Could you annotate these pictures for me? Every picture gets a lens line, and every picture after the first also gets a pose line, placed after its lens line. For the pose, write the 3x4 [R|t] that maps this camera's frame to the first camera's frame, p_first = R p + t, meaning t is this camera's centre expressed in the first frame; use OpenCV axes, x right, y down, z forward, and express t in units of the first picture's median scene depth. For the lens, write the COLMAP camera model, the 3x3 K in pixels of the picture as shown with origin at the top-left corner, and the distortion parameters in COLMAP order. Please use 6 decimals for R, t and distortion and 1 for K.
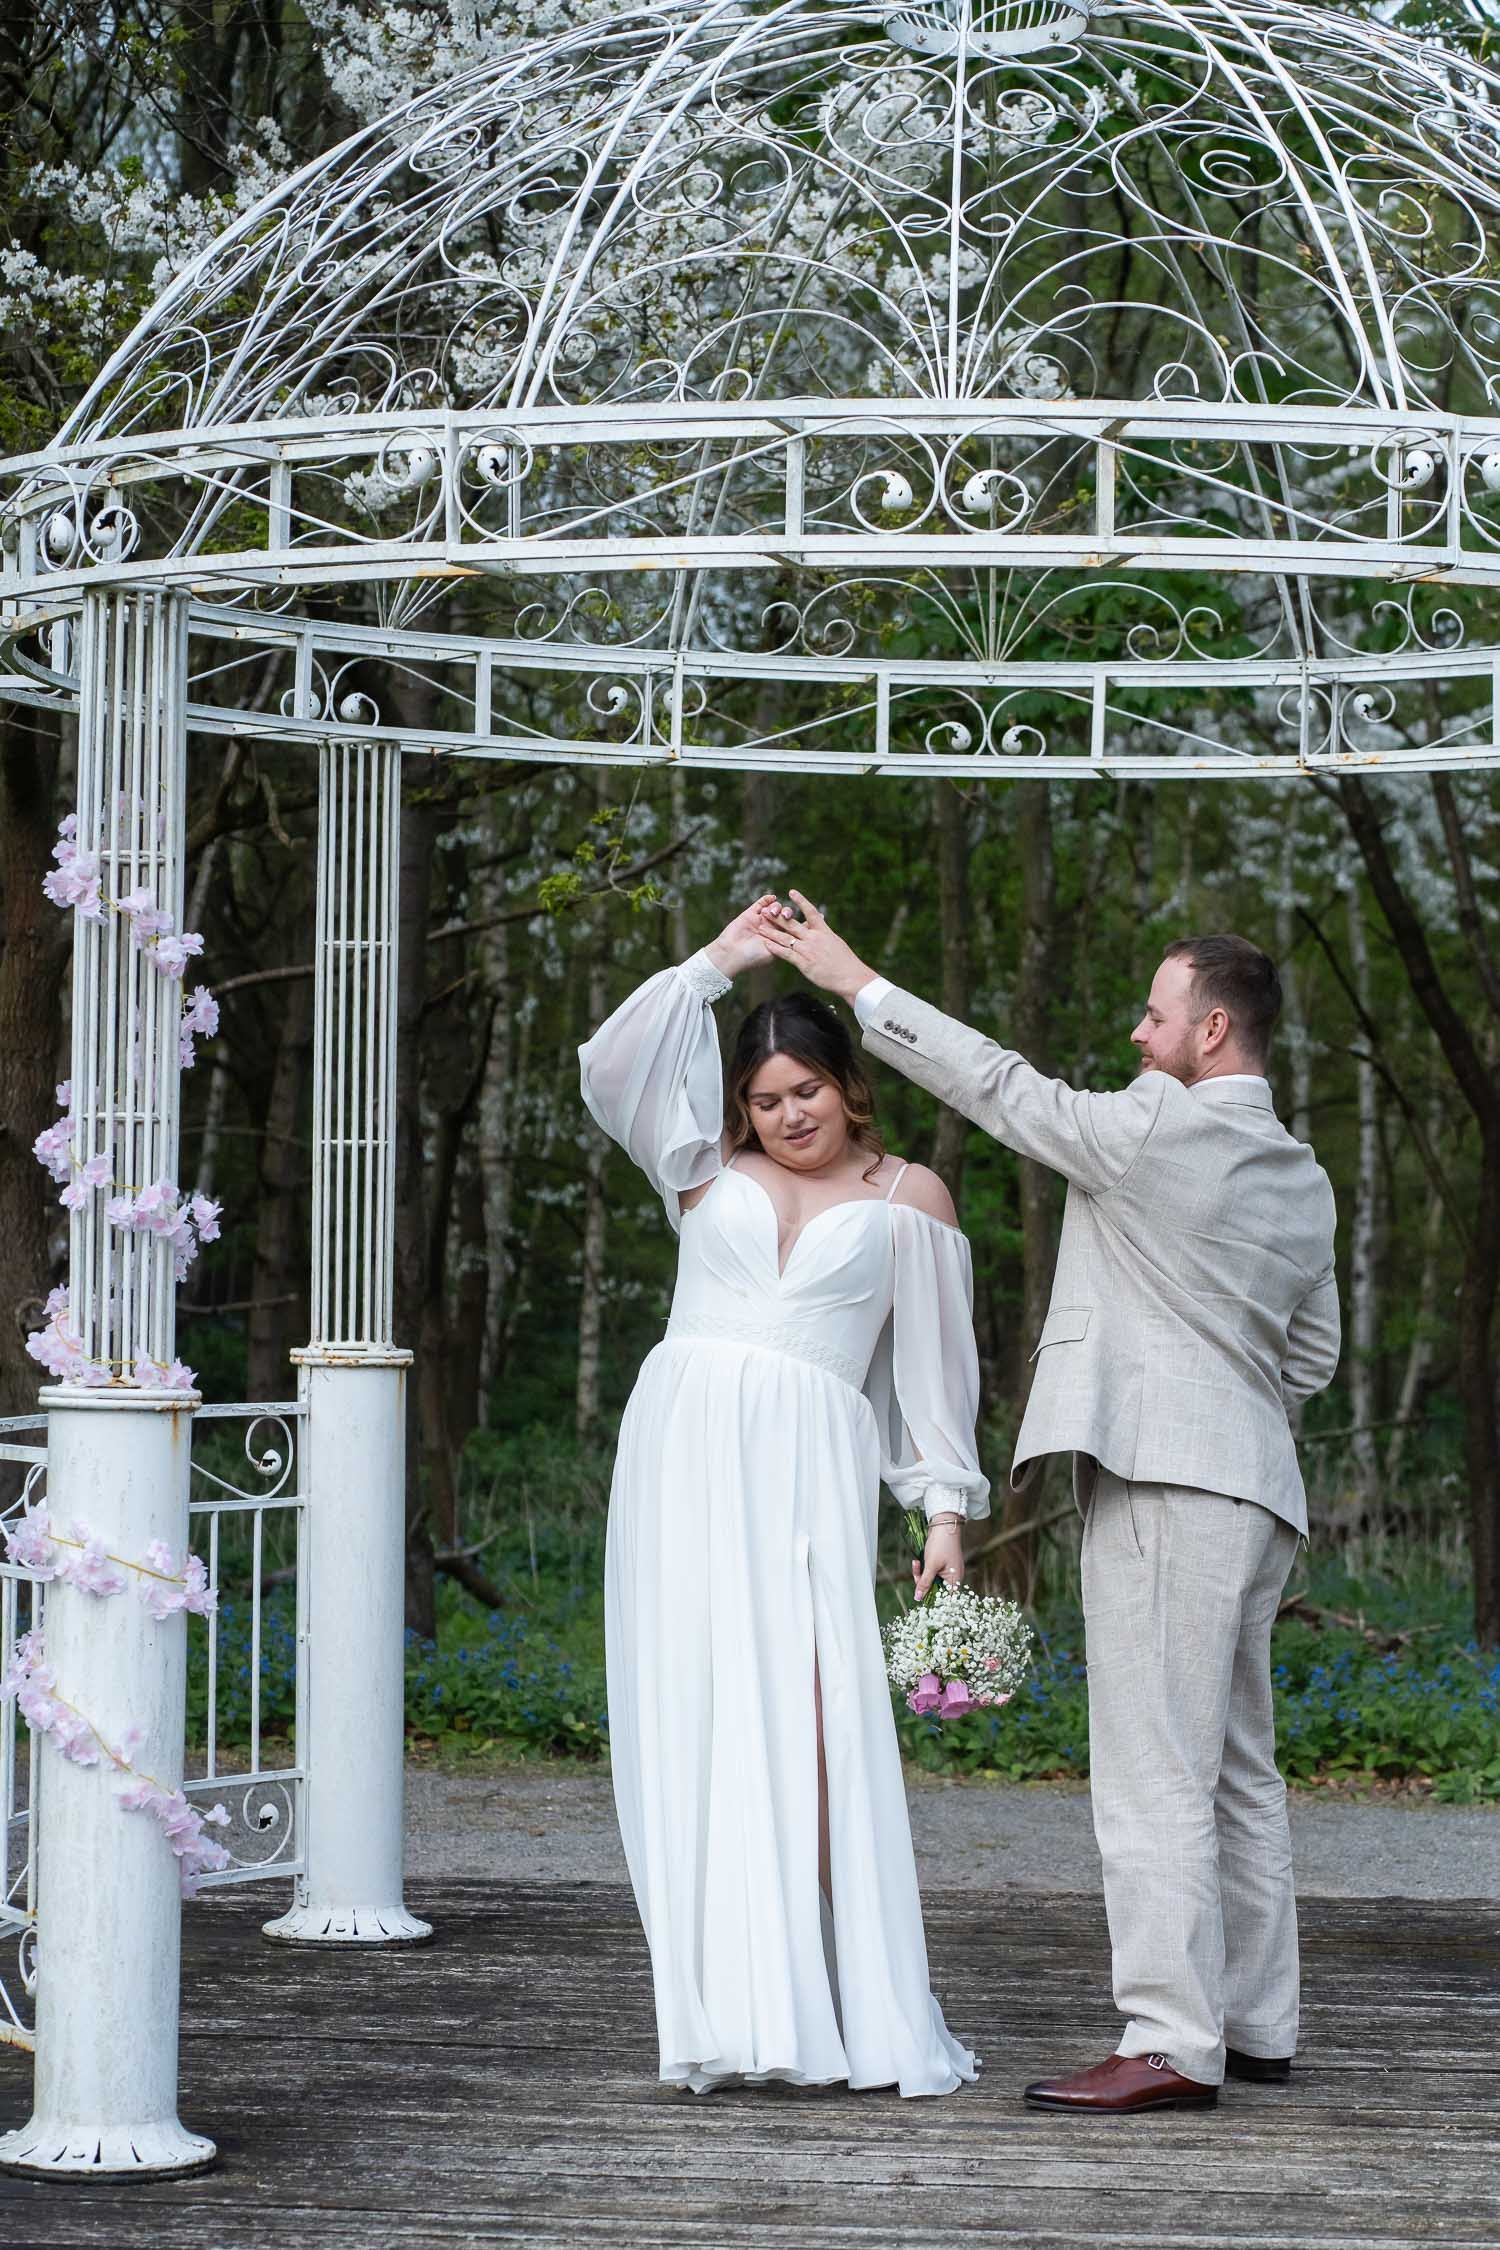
lens RADIAL K [[5067.6, 0, 750.0], [0, 5067.6, 1125.0], [0, 0, 1]] dist [-0.009687, -0.316916]
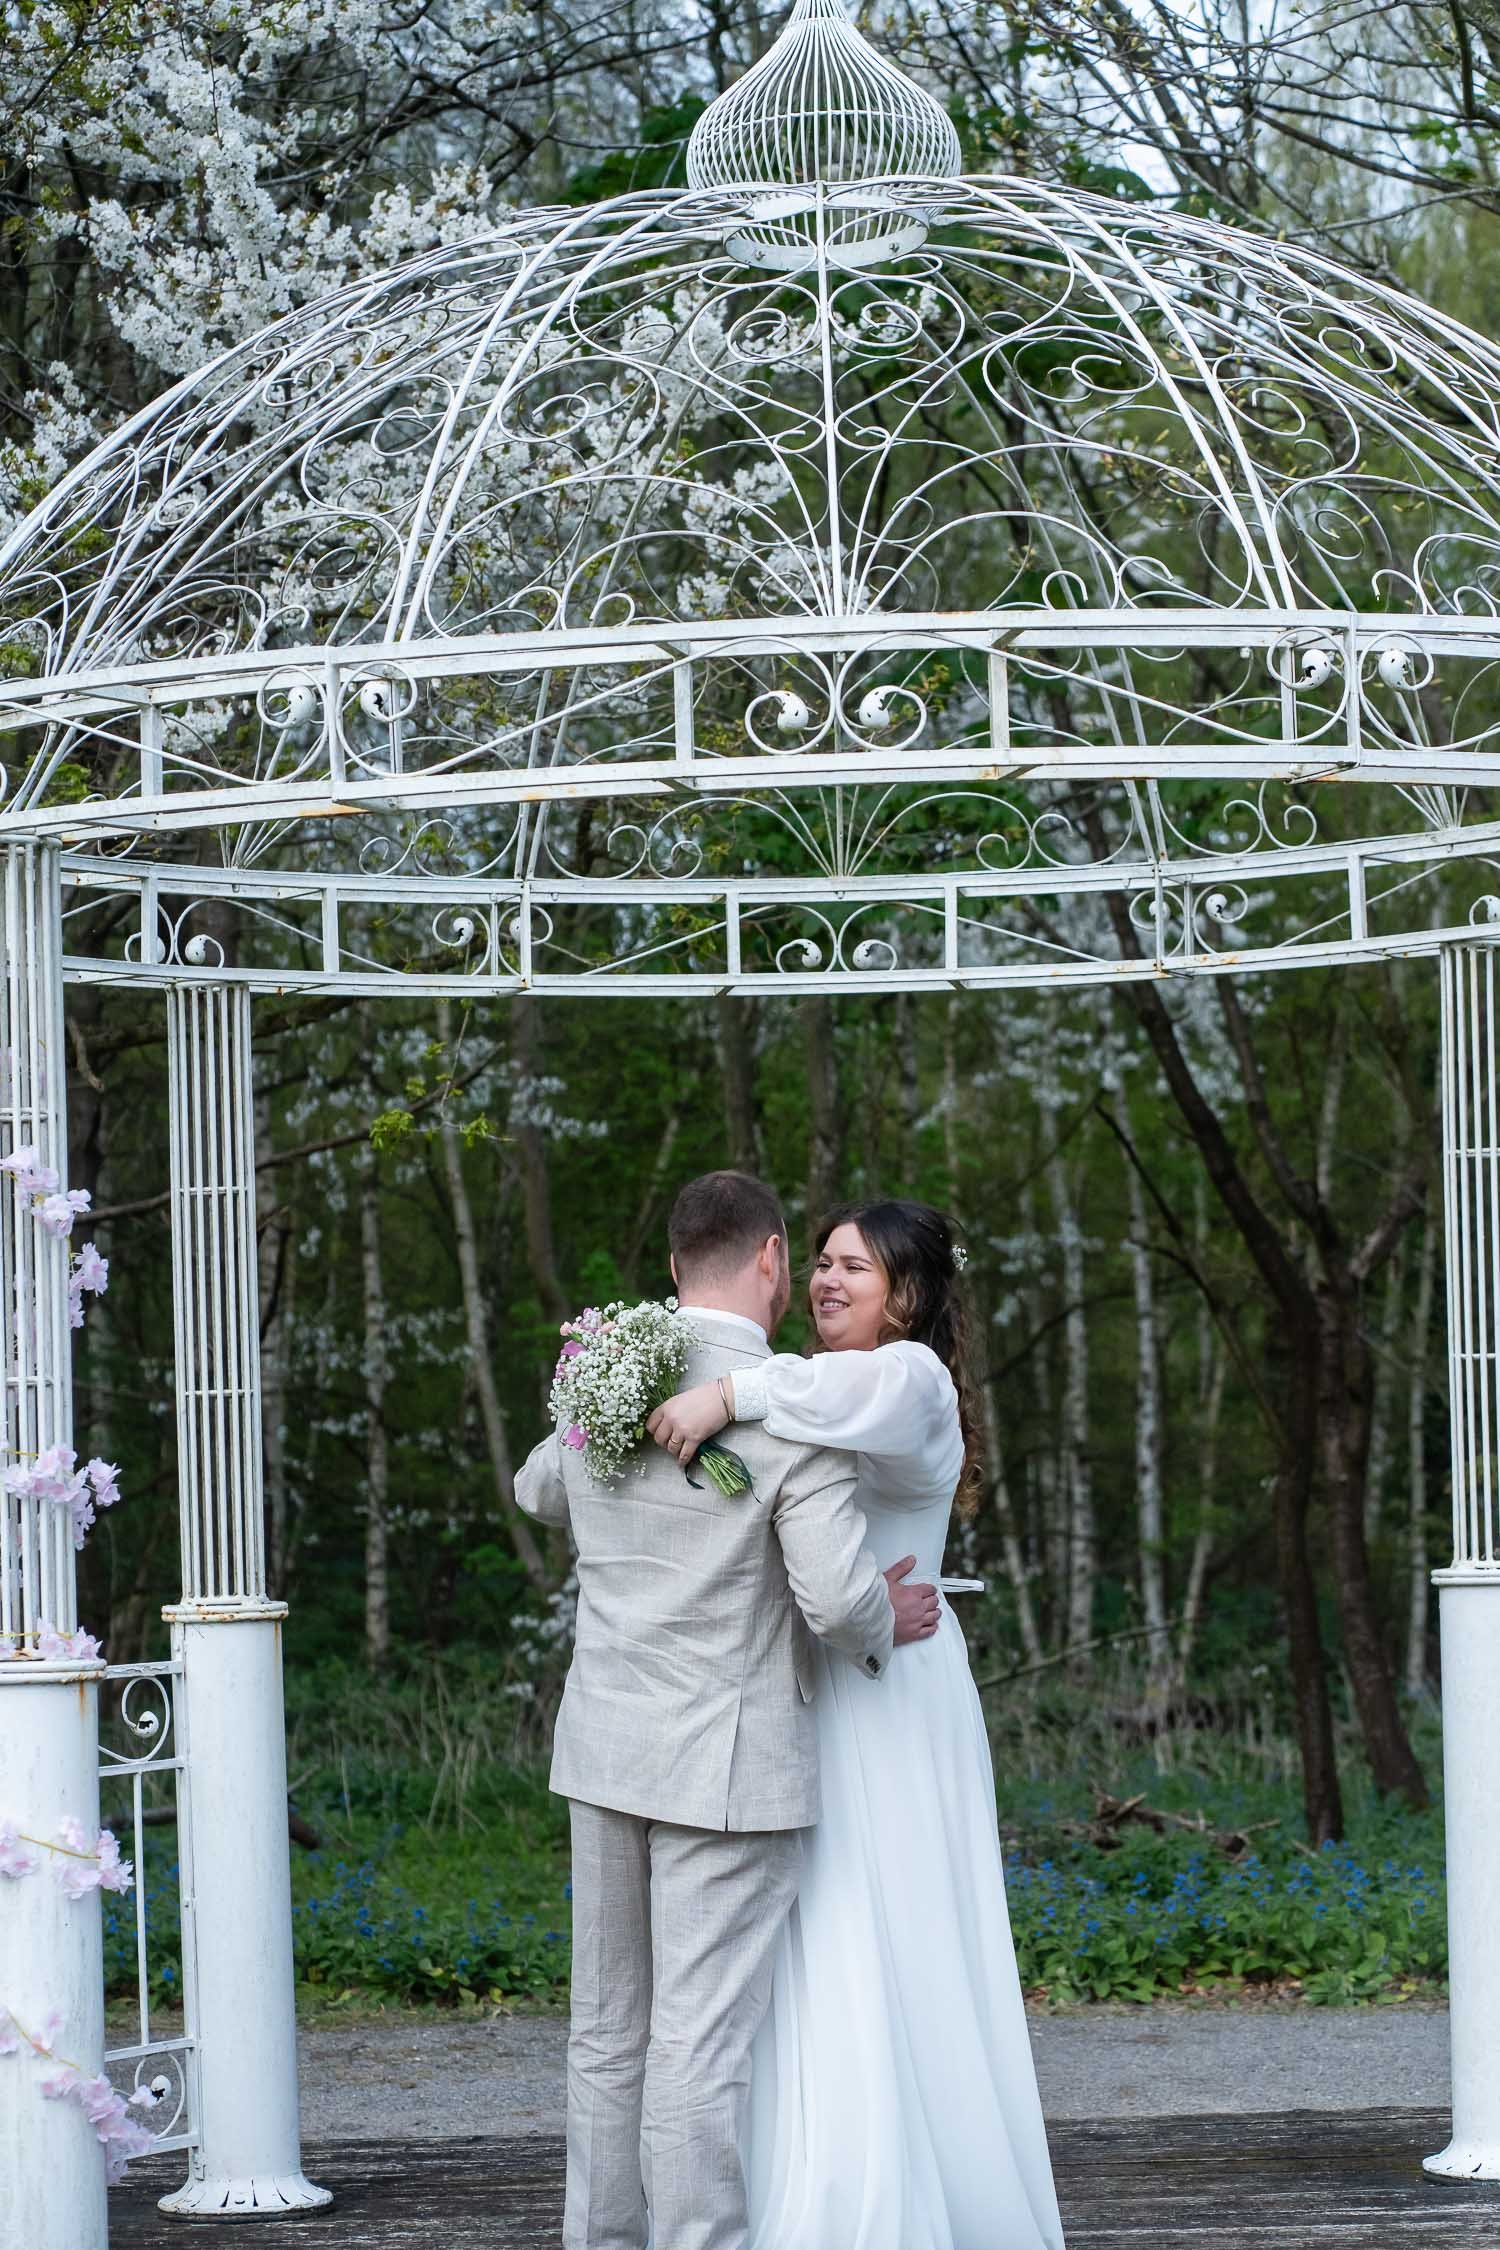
lens RADIAL K [[5067.6, 0, 750.0], [0, 5067.6, 1125.0], [0, 0, 1]] dist [-0.009687, -0.316916]
pose [[0.997925, -0.042707, 0.048179, -0.020768], [0.044696, 0.998159, -0.041005, -0.003446], [-0.046339, 0.043073, 0.997997, 0.015410]]
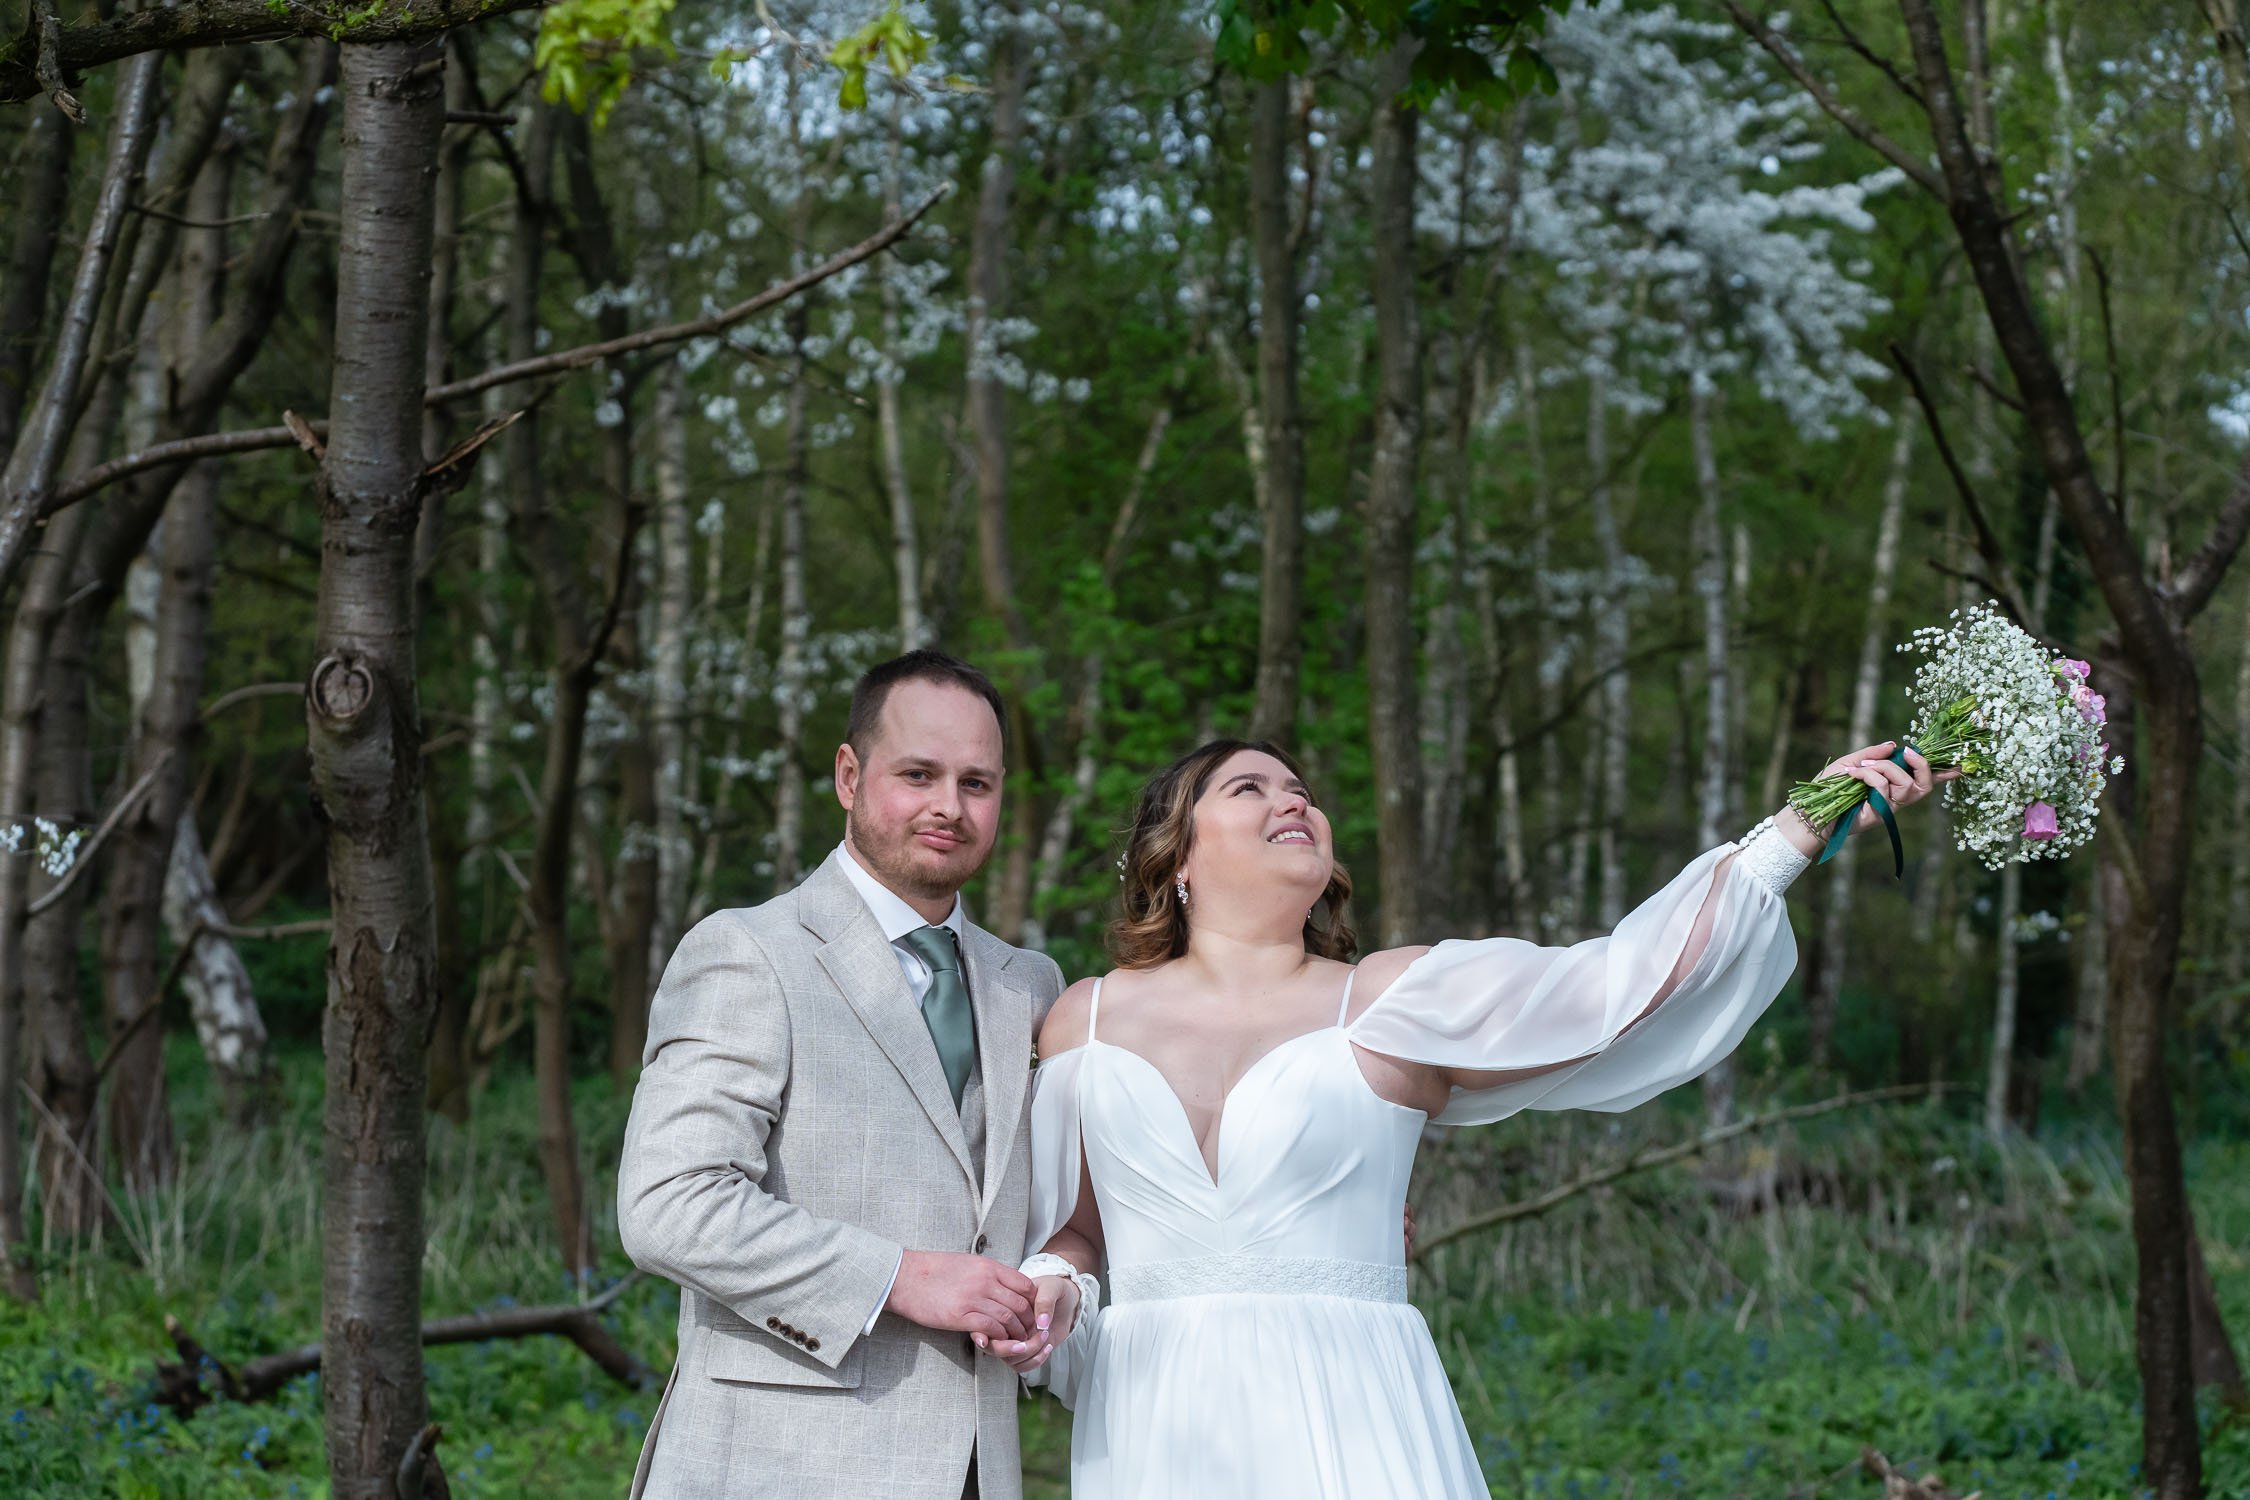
lens RADIAL K [[4998.4, 0, 1125.0], [0, 4998.4, 750.0], [0, 0, 1]] dist [-0.065949, 0.450289]
pose [[0.999479, -0.000141, 0.032283, -0.015406], [-0.000321, 0.999898, 0.014290, 0.001273], [-0.032281, -0.014293, 0.999377, 1.117408]]
